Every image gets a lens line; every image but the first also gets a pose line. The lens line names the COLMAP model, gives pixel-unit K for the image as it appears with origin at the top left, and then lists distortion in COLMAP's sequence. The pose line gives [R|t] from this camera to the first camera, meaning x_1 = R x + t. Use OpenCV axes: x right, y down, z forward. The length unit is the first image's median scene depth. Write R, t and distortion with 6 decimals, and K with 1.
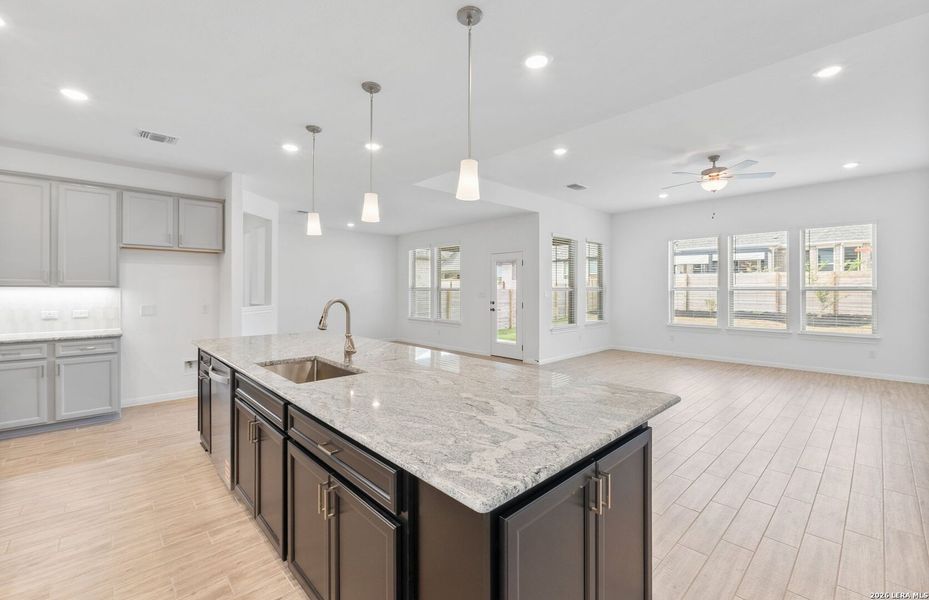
lens RADIAL K [[386.0, 0, 463.1], [0, 386.0, 291.1], [0, 0, 1]] dist [-0.008334, -0.000895]
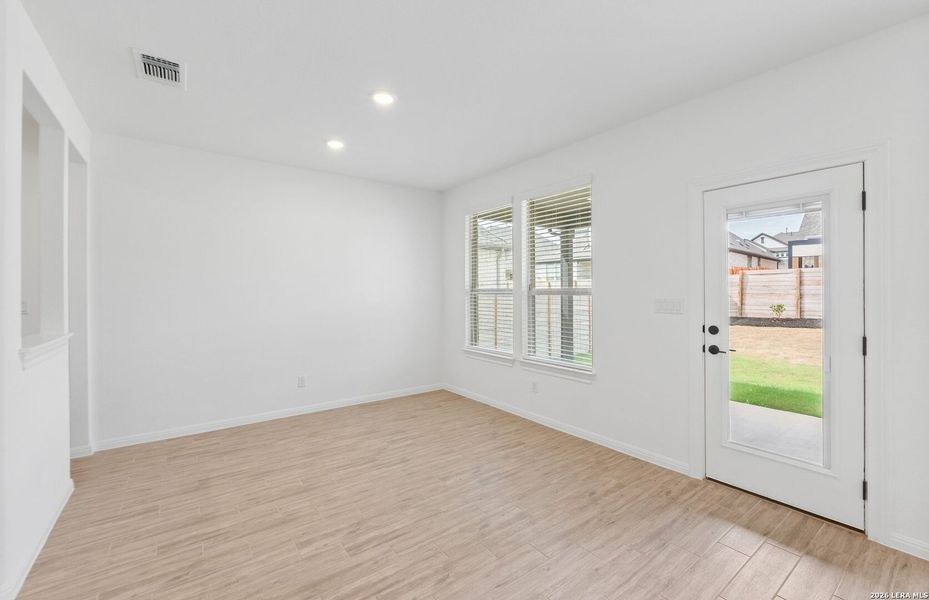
lens RADIAL K [[386.0, 0, 468.5], [0, 386.0, 294.4], [0, 0, 1]] dist [-0.008334, -0.000895]
pose [[0.993886, -0.001044, -0.110404, -0.159738], [0.001243, 0.999998, 0.001731, -0.004410], [0.110402, -0.001857, 0.993885, 0.989651]]
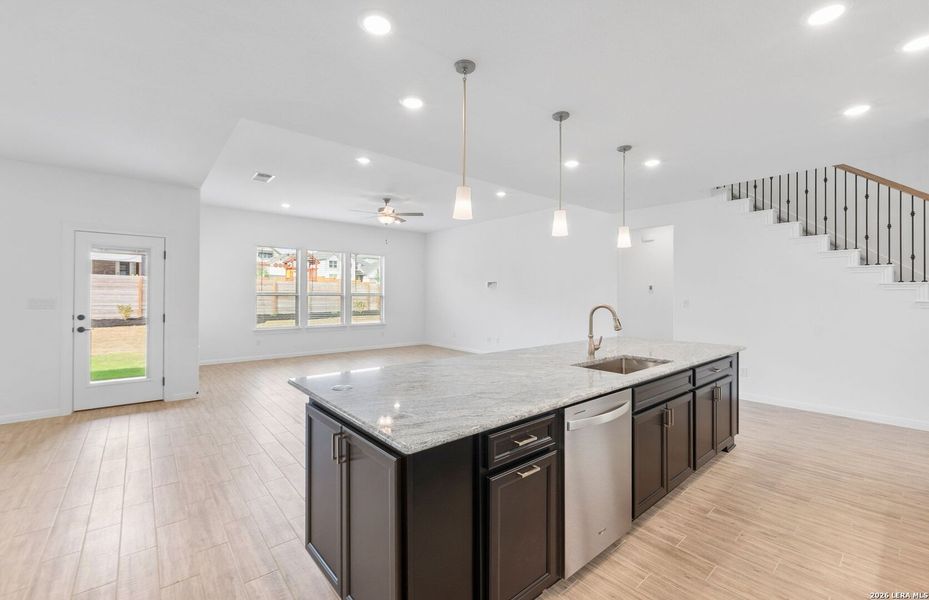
lens RADIAL K [[386.0, 0, 473.0], [0, 386.0, 295.2], [0, 0, 1]] dist [-0.008334, -0.000895]
pose [[0.039165, 0.001072, 0.999232, -0.712239], [-0.002215, 0.999997, -0.000986, -0.004870], [-0.999230, -0.002175, 0.039167, 0.636510]]
